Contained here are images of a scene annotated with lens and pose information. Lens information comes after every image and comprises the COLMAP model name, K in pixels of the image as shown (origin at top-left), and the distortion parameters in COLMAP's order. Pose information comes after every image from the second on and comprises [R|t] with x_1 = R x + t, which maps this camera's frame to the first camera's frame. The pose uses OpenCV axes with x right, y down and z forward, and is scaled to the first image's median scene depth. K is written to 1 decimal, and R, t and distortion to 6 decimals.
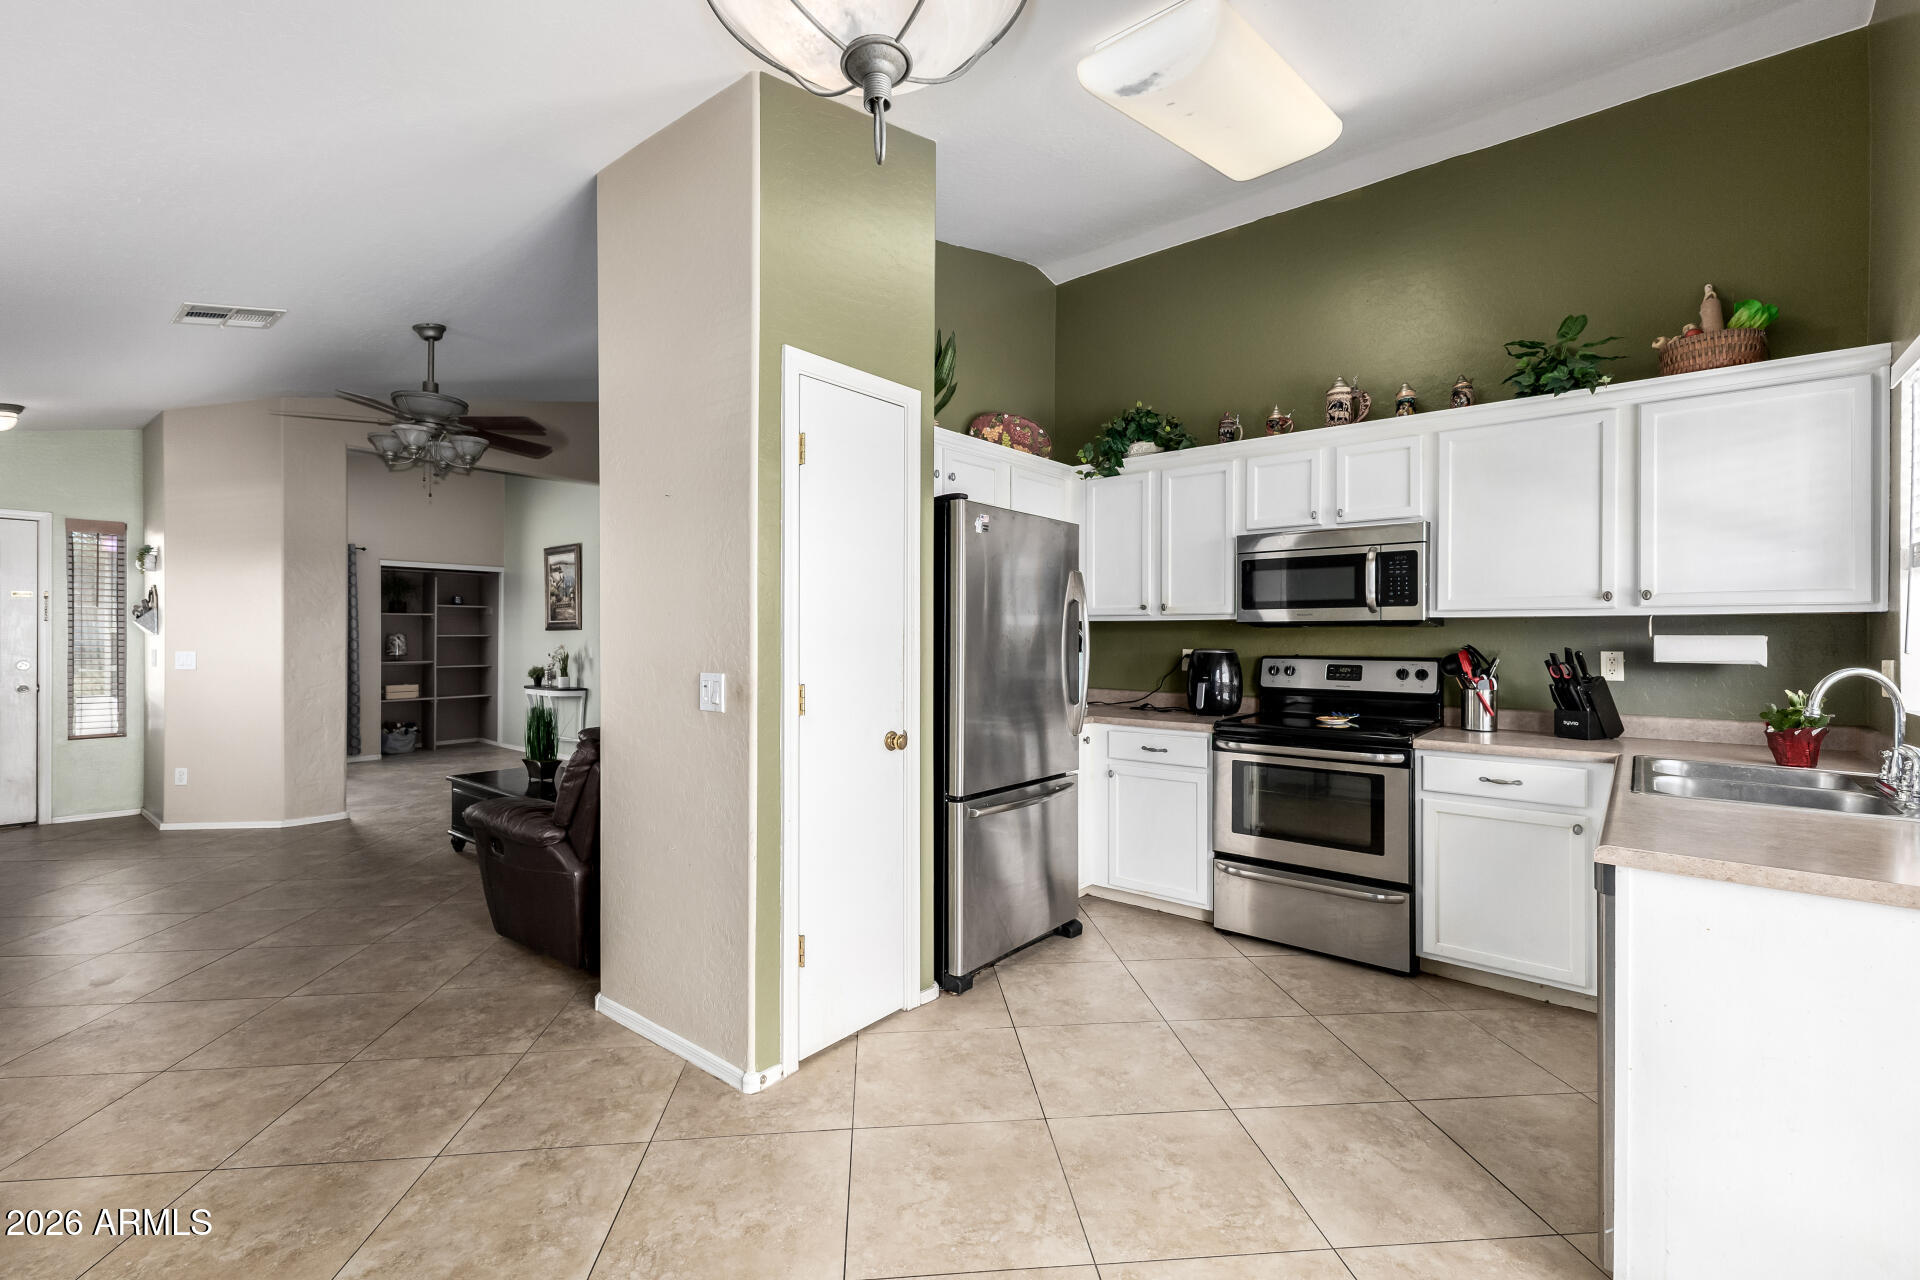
lens RADIAL K [[820.5, 0, 939.3], [0, 820.5, 637.0], [0, 0, 1]] dist [0.036253, -0.012982]
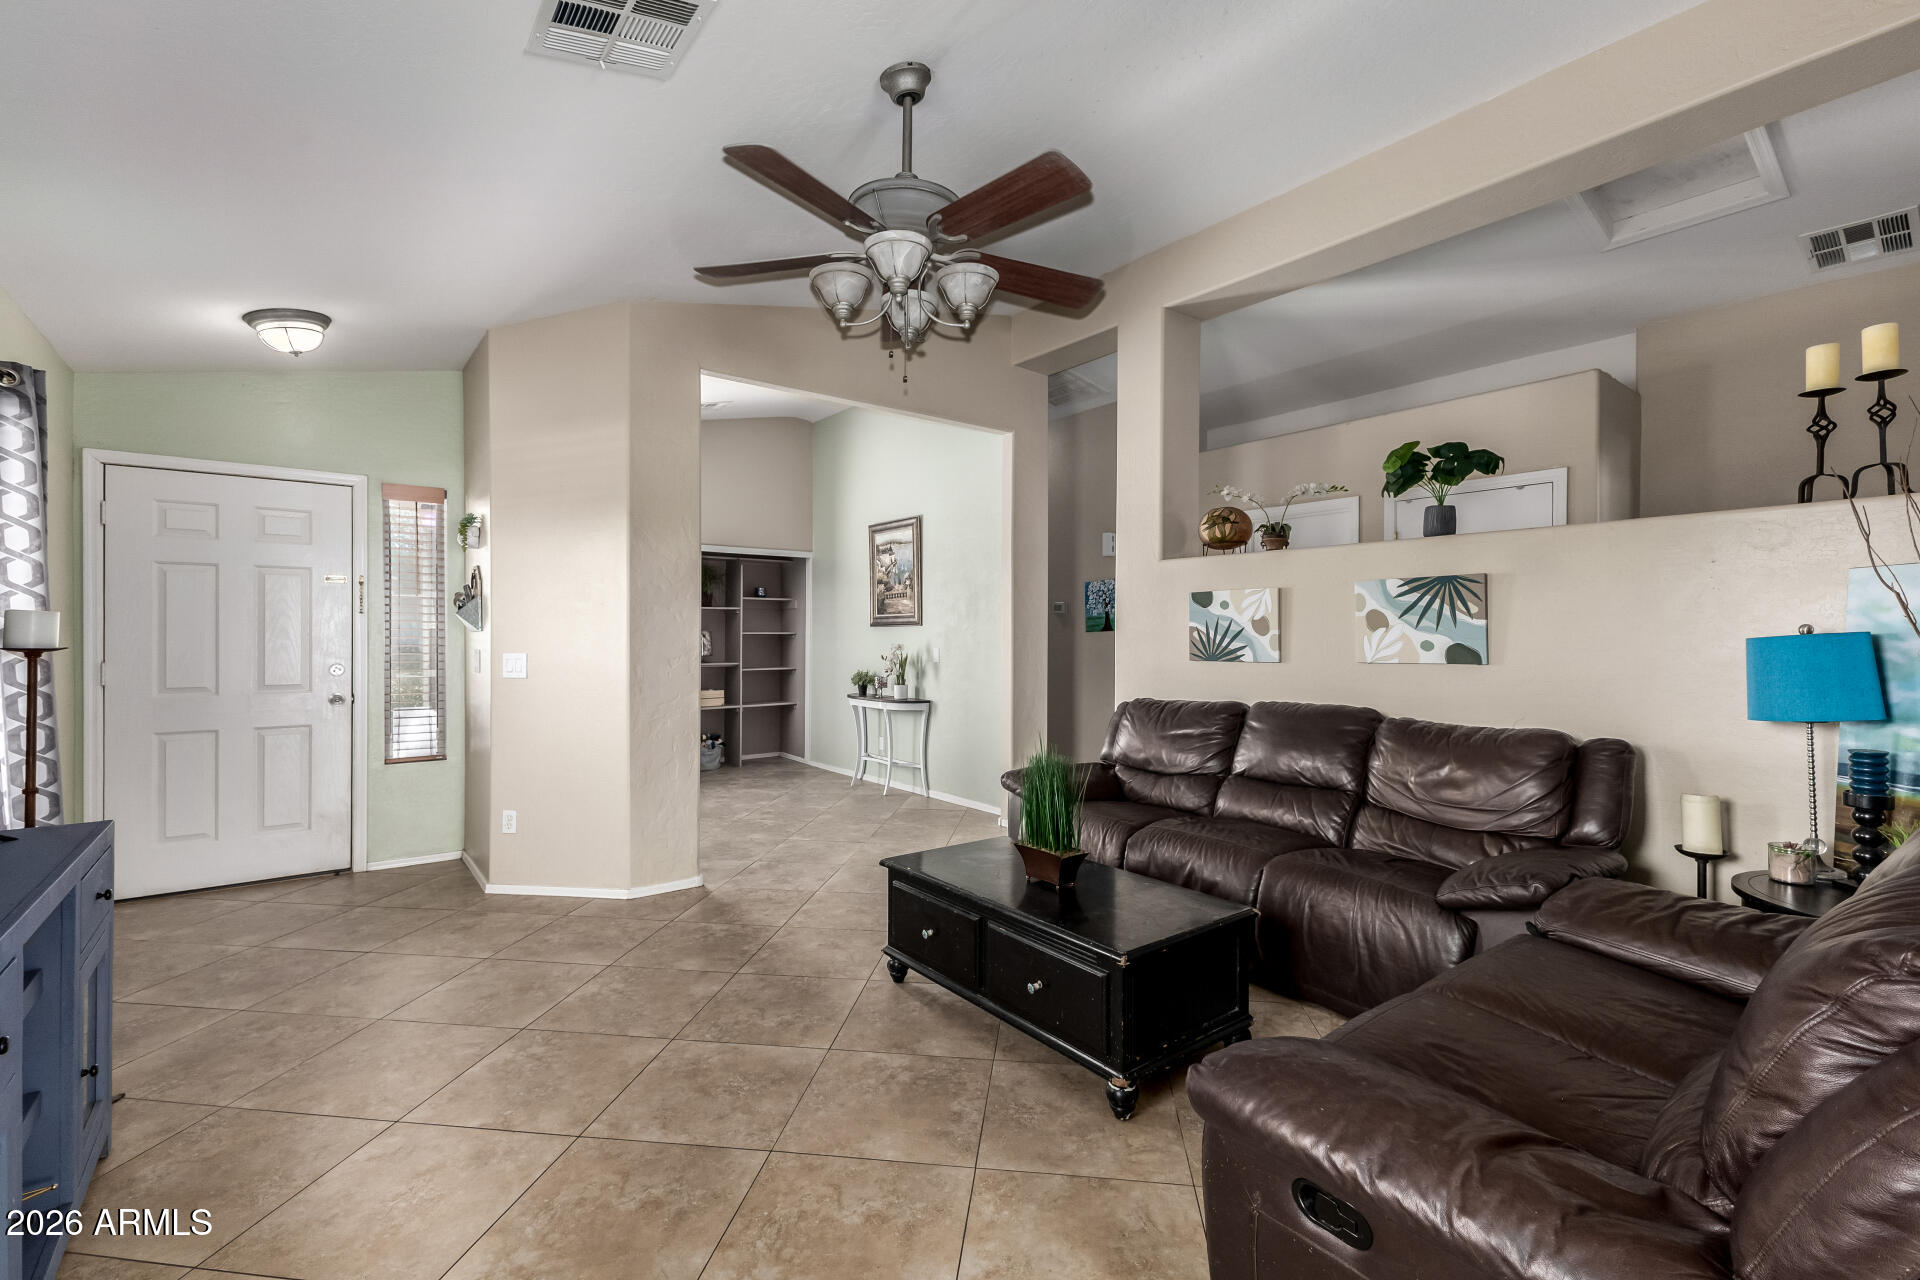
lens RADIAL K [[820.5, 0, 939.3], [0, 820.5, 637.0], [0, 0, 1]] dist [0.036253, -0.012982]
pose [[0.975218, 0.001540, -0.221240, -0.246963], [-0.001211, 0.999998, 0.001623, 0.000767], [0.221242, -0.001315, 0.975218, 0.244976]]
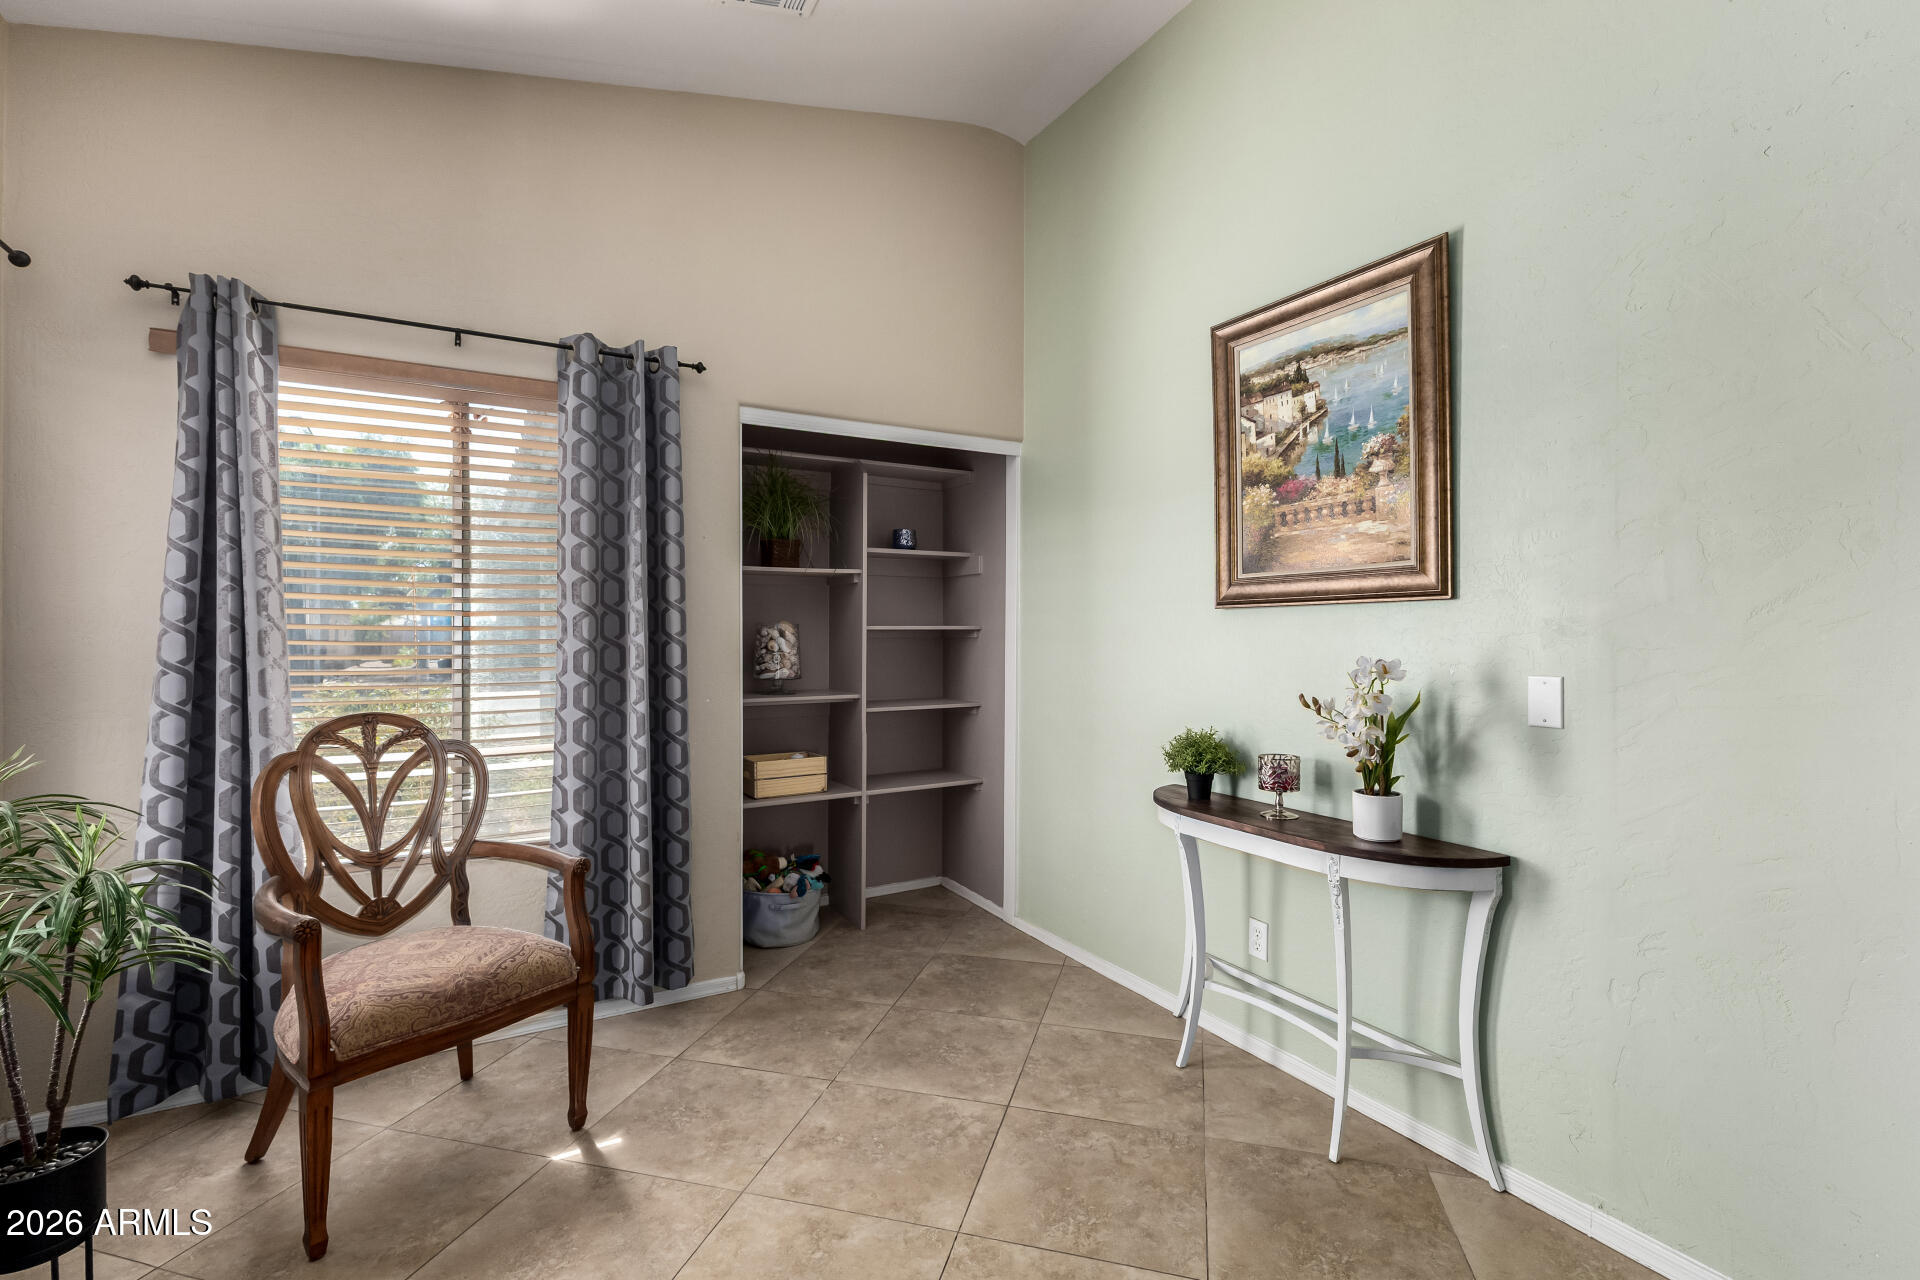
lens RADIAL K [[850.2, 0, 960.0], [0, 850.2, 640.0], [0, 0, 1]] dist [0.000084, -0.000002]
pose [[0.942988, 0.003148, -0.332812, -0.490670], [-0.000095, 0.999958, 0.009190, 0.000534], [0.332827, -0.008634, 0.942948, 0.730104]]
